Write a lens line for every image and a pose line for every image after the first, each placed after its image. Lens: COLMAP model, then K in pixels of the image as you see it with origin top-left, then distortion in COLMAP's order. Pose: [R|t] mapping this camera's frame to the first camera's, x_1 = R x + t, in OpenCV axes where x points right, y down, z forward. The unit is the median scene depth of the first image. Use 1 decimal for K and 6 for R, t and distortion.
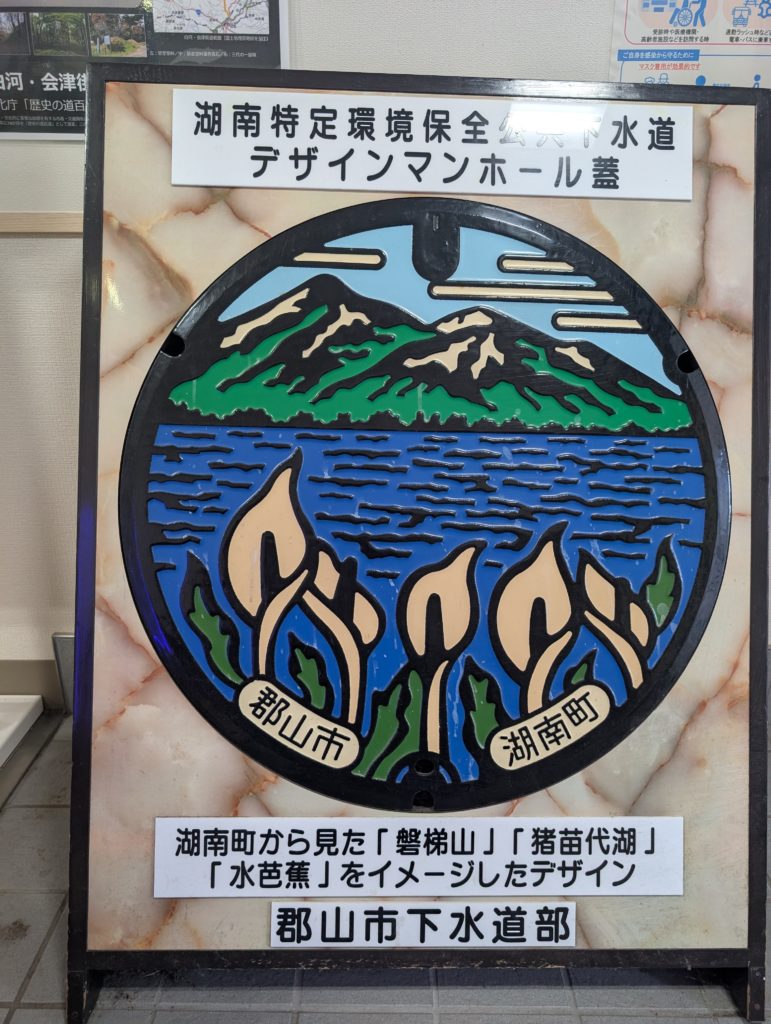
lens RADIAL K [[751.7, 0, 380.6], [0, 751.7, 518.5], [0, 0, 1]] dist [0.013293, -0.020107]
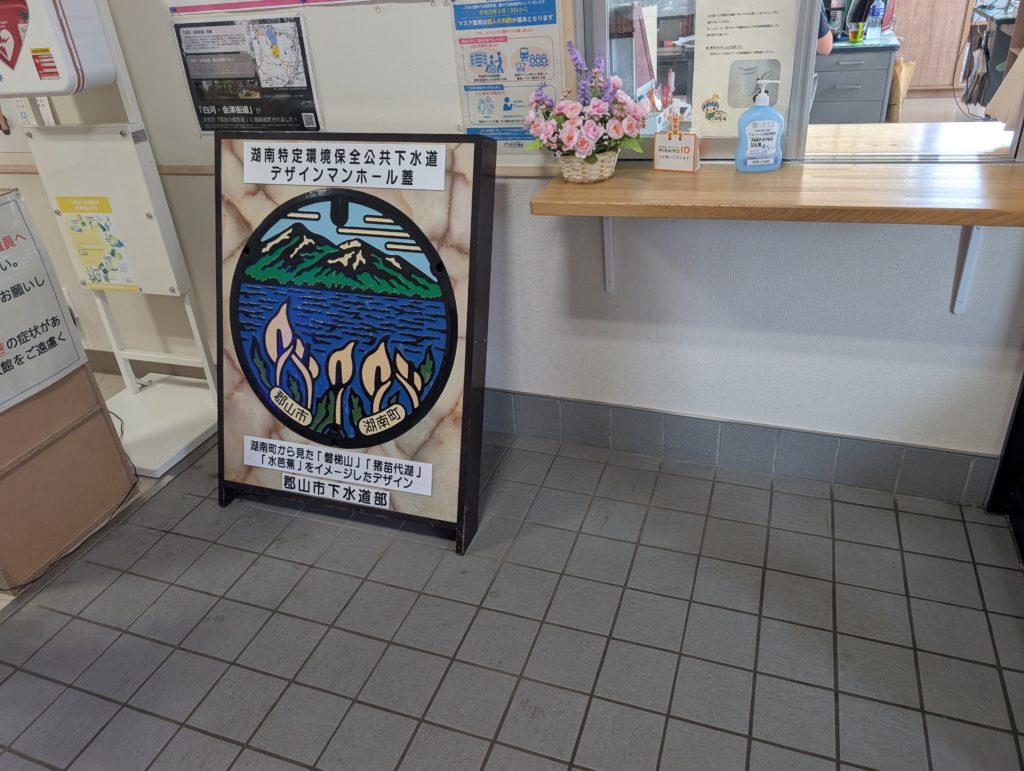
lens RADIAL K [[751.7, 0, 514.2], [0, 751.7, 381.4], [0, 0, 1]] dist [0.013293, -0.020107]
pose [[0.933576, 0.102801, -0.343320, 1.416816], [-0.039779, 0.981781, 0.185806, -0.298728], [0.356166, -0.159807, 0.920656, -1.011593]]
